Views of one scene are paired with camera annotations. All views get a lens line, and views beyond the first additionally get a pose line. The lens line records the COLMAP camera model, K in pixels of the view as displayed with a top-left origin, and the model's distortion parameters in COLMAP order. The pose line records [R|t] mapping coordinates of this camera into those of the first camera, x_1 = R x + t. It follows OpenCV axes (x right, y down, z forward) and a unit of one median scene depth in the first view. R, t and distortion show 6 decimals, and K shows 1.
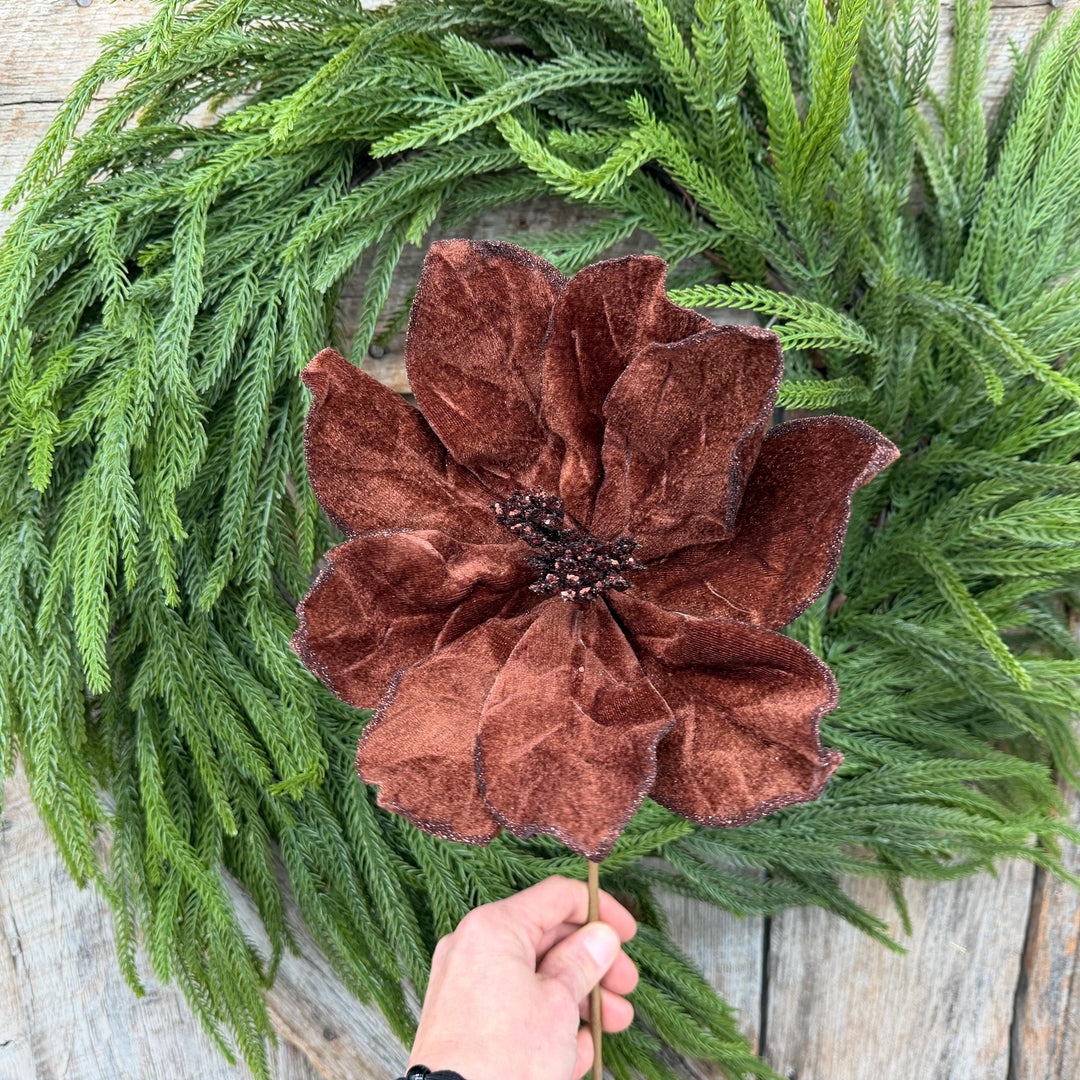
lens RADIAL K [[1039.5, 0, 524.4], [0, 1039.5, 523.5], [0, 0, 1]] dist [0.006364, -0.047439]
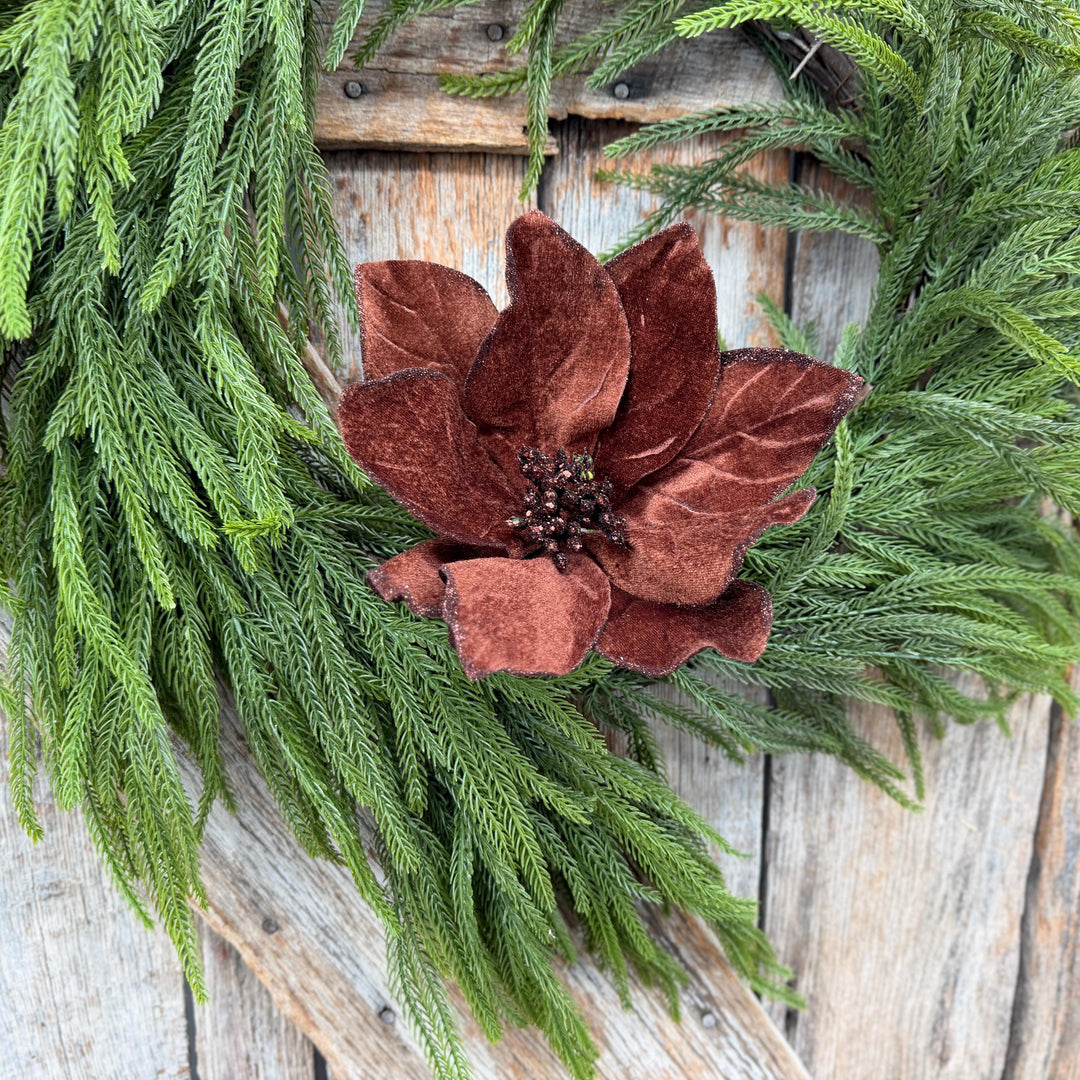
lens RADIAL K [[1042.2, 0, 540.6], [0, 1042.2, 539.0], [0, 0, 1]] dist [-0.005139, -0.025594]
pose [[0.994229, 0.024516, 0.104443, -0.082058], [-0.018961, 0.998369, -0.053851, 0.309564], [-0.105593, 0.051560, 0.993072, 0.164394]]
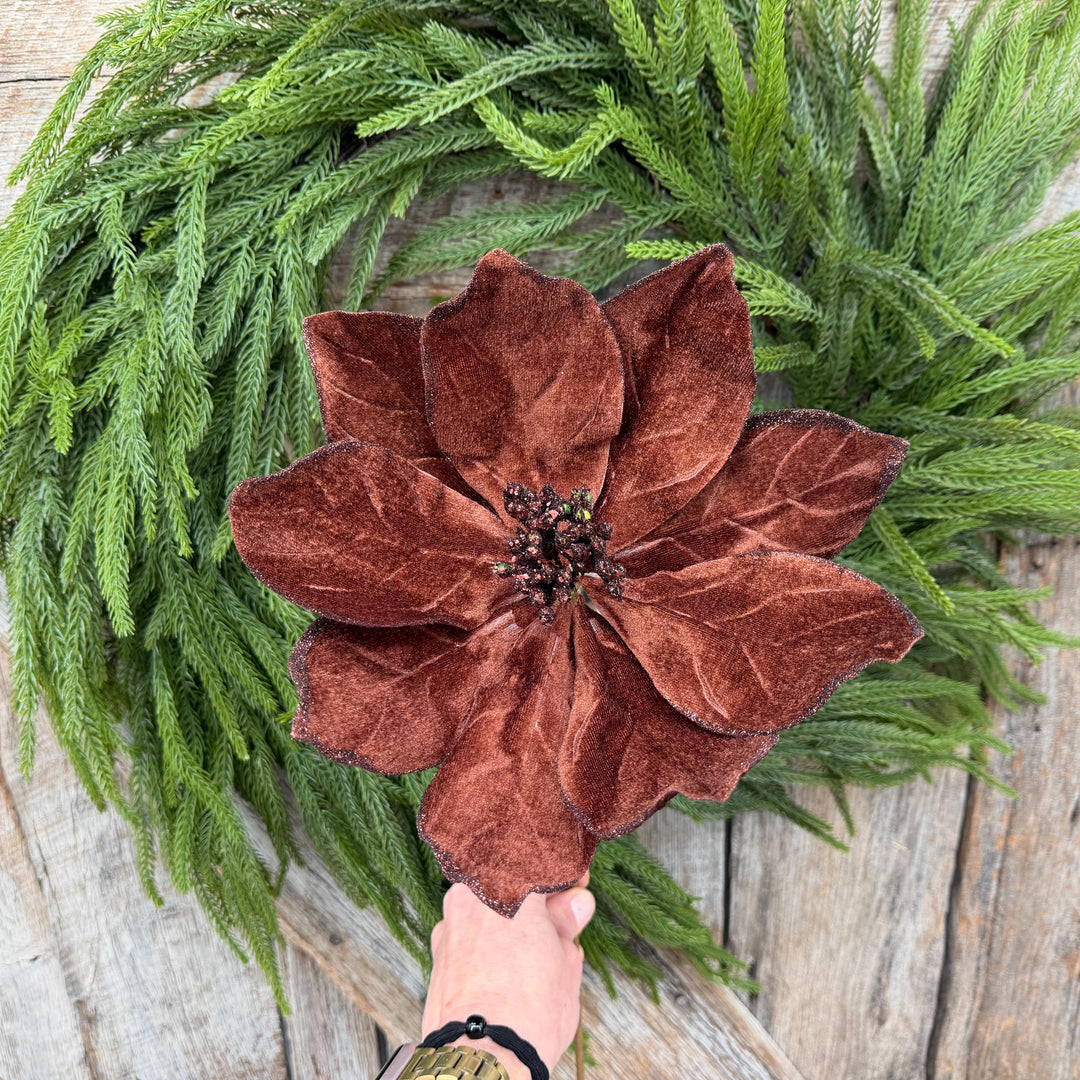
lens RADIAL K [[1043.8, 0, 526.9], [0, 1043.8, 539.2], [0, 0, 1]] dist [-0.007008, -0.024646]
pose [[0.999290, -0.012594, 0.035518, -0.015797], [0.009815, 0.996957, 0.077339, -0.019726], [-0.036384, -0.076935, 0.996372, -0.109796]]
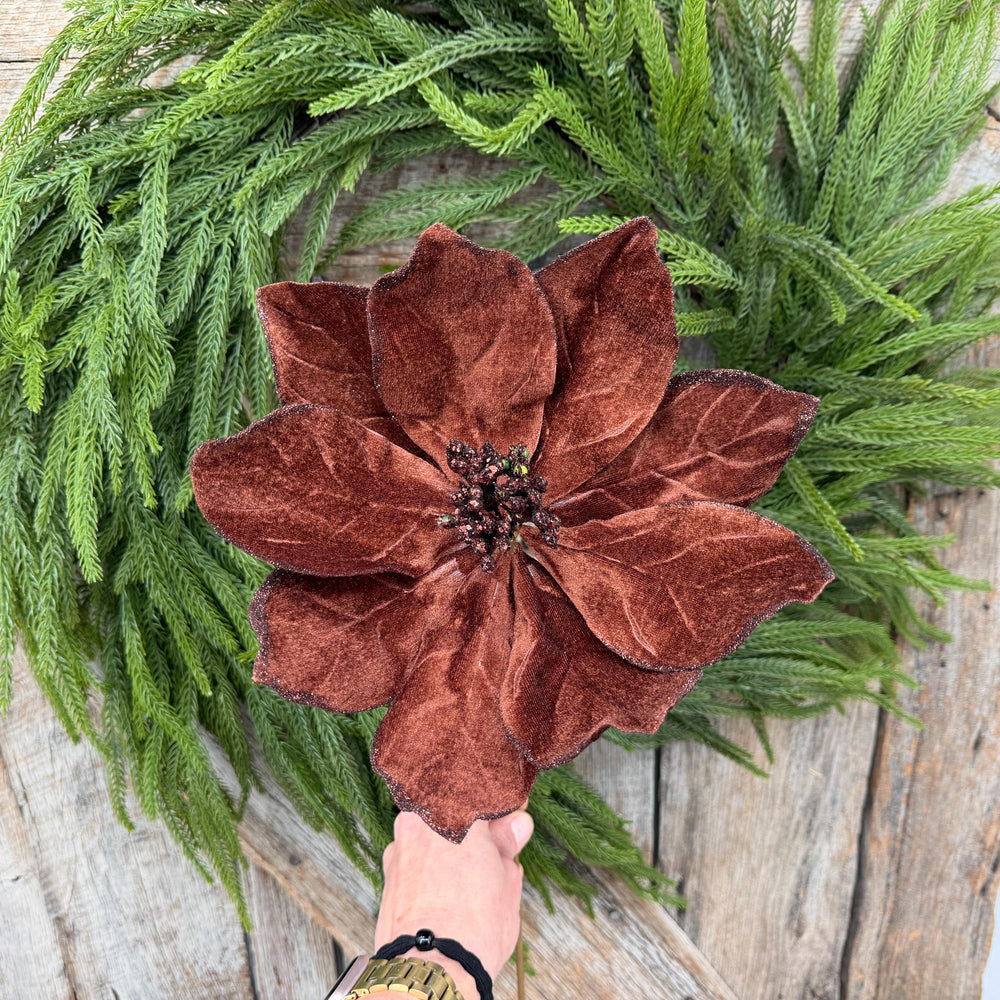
lens RADIAL K [[966.5, 0, 487.8], [0, 966.5, 499.3], [0, 0, 1]] dist [-0.007008, -0.024646]
pose [[0.998977, -0.014158, 0.042952, -0.002017], [0.010249, 0.995897, 0.089916, -0.023810], [-0.044049, -0.089383, 0.995023, -0.107965]]
